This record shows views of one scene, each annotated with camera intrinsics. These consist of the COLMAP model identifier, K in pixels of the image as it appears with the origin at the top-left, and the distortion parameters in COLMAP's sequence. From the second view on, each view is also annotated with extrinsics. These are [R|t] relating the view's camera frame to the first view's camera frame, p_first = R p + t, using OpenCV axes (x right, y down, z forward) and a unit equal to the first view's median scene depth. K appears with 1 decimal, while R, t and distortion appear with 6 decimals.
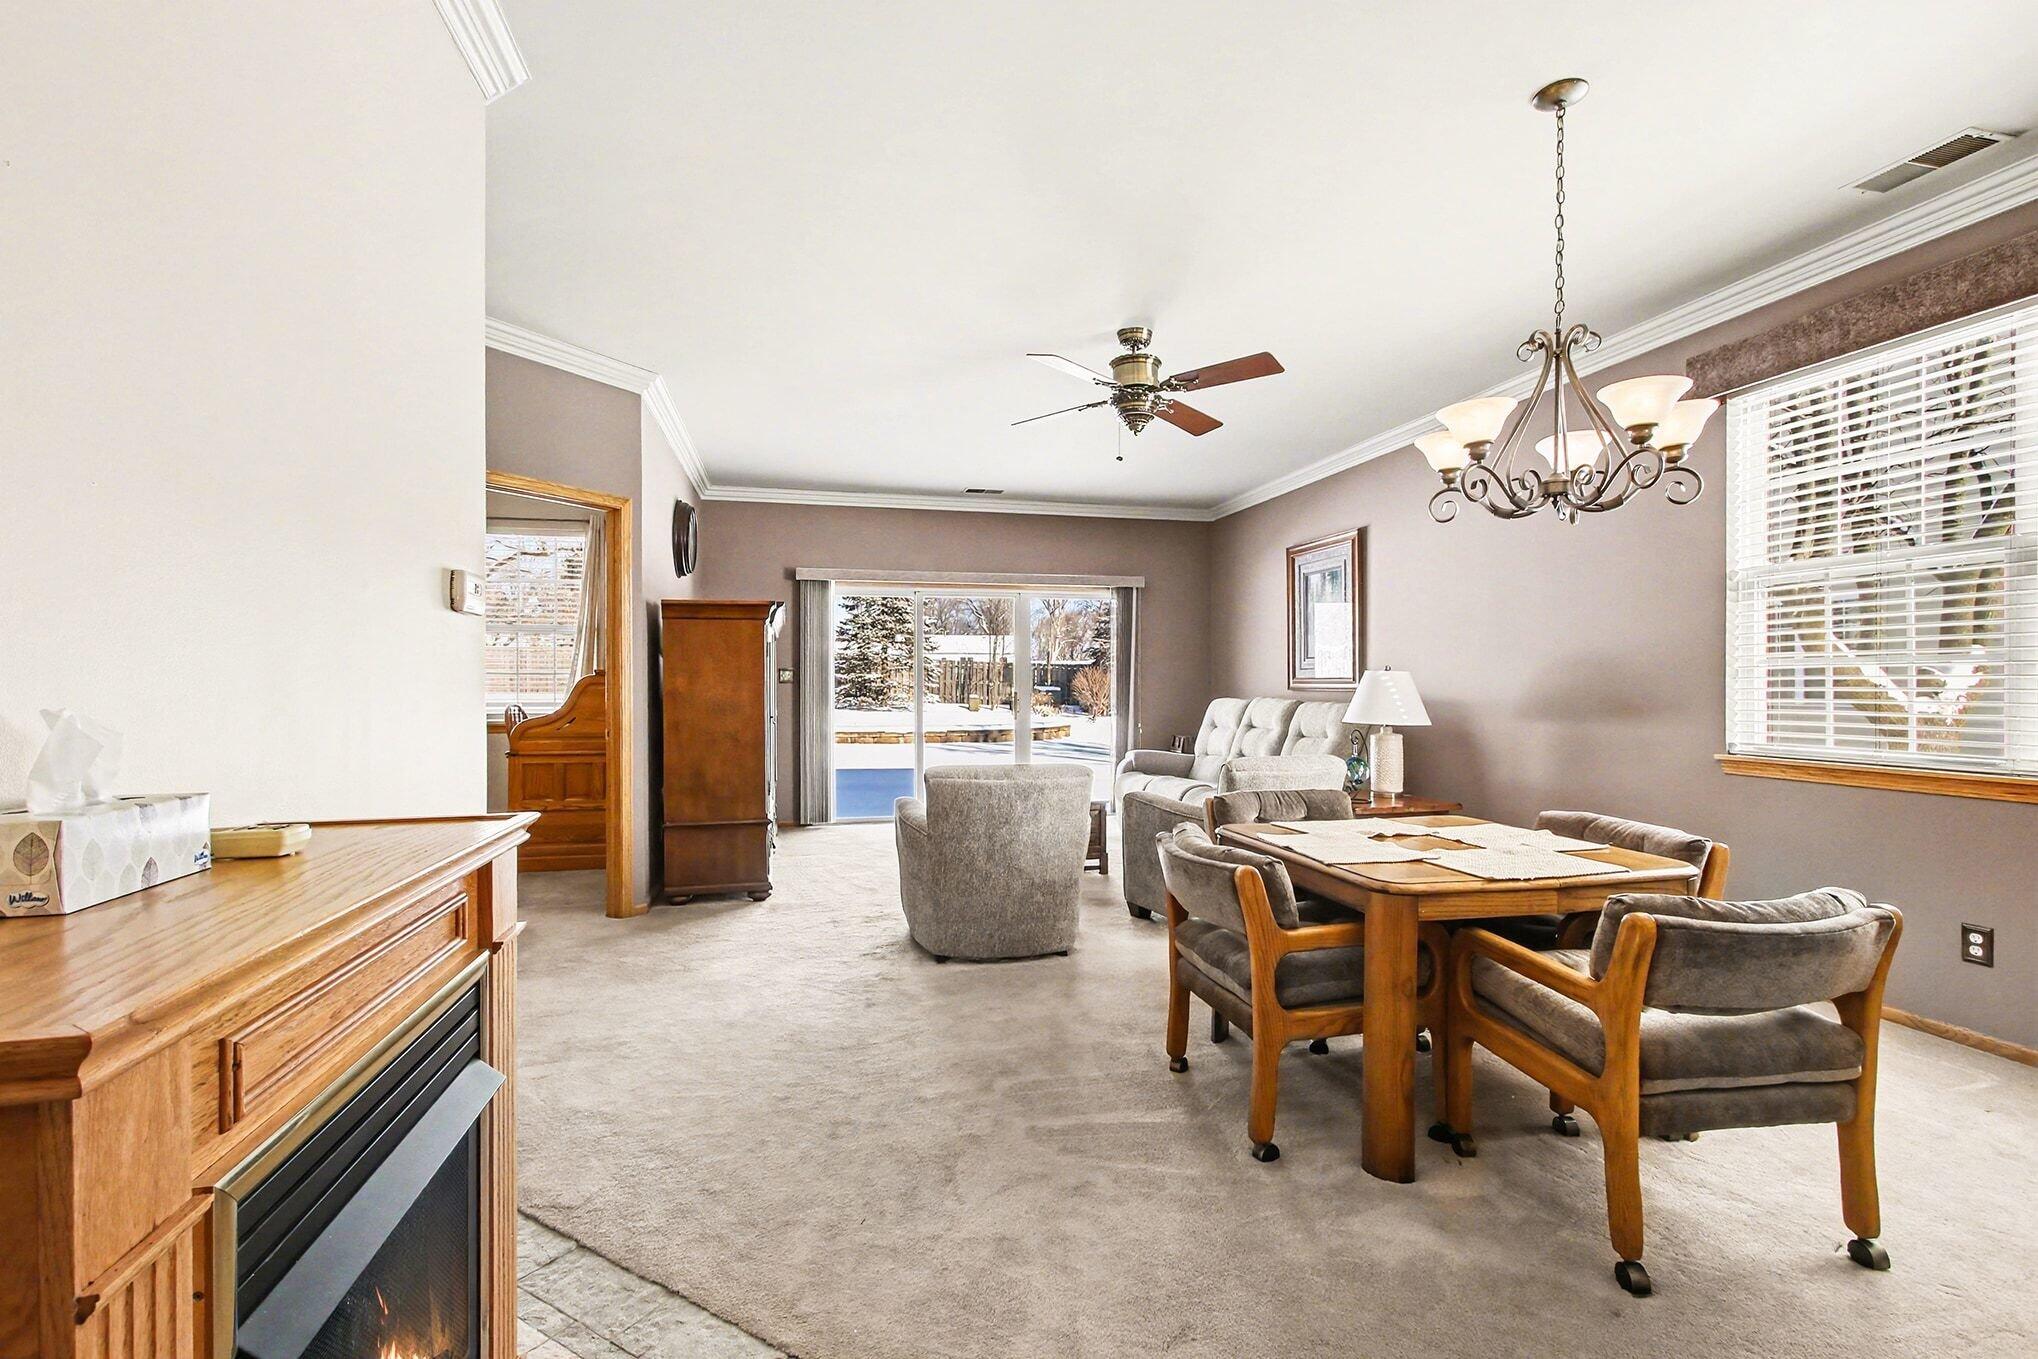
lens RADIAL K [[927.2, 0, 1003.4], [0, 927.2, 684.0], [0, 0, 1]] dist [-0.001092, 0.000333]
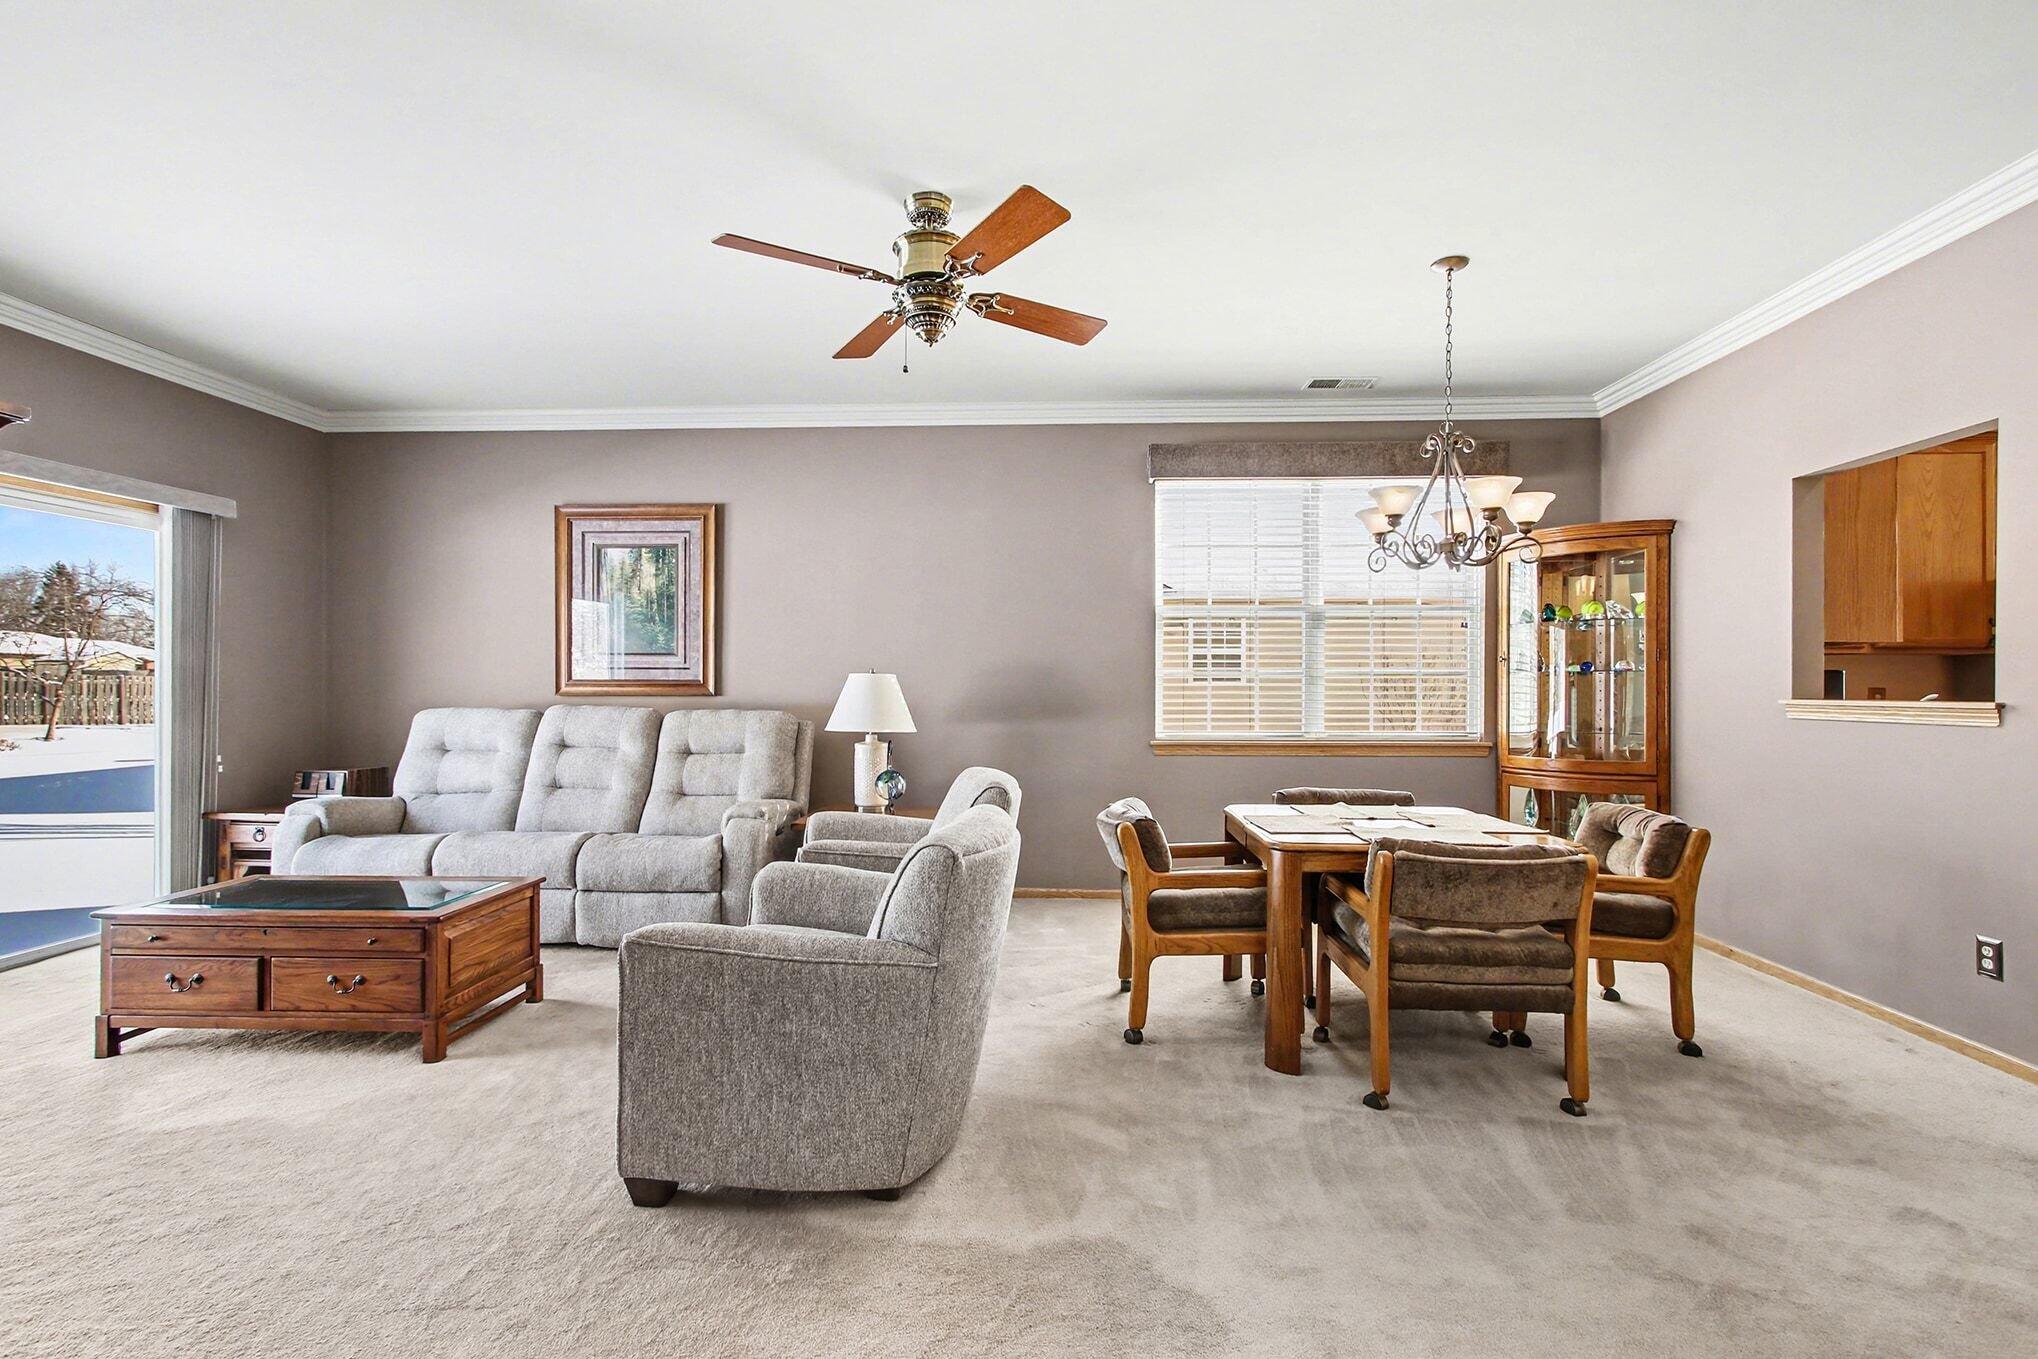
lens RADIAL K [[927.2, 0, 1014.4], [0, 927.2, 679.2], [0, 0, 1]] dist [-0.001092, 0.000333]
pose [[0.263286, -0.001694, 0.964716, -0.448032], [-0.002760, 0.999993, 0.002509, -0.012879], [-0.964714, -0.003323, 0.263279, 0.622003]]
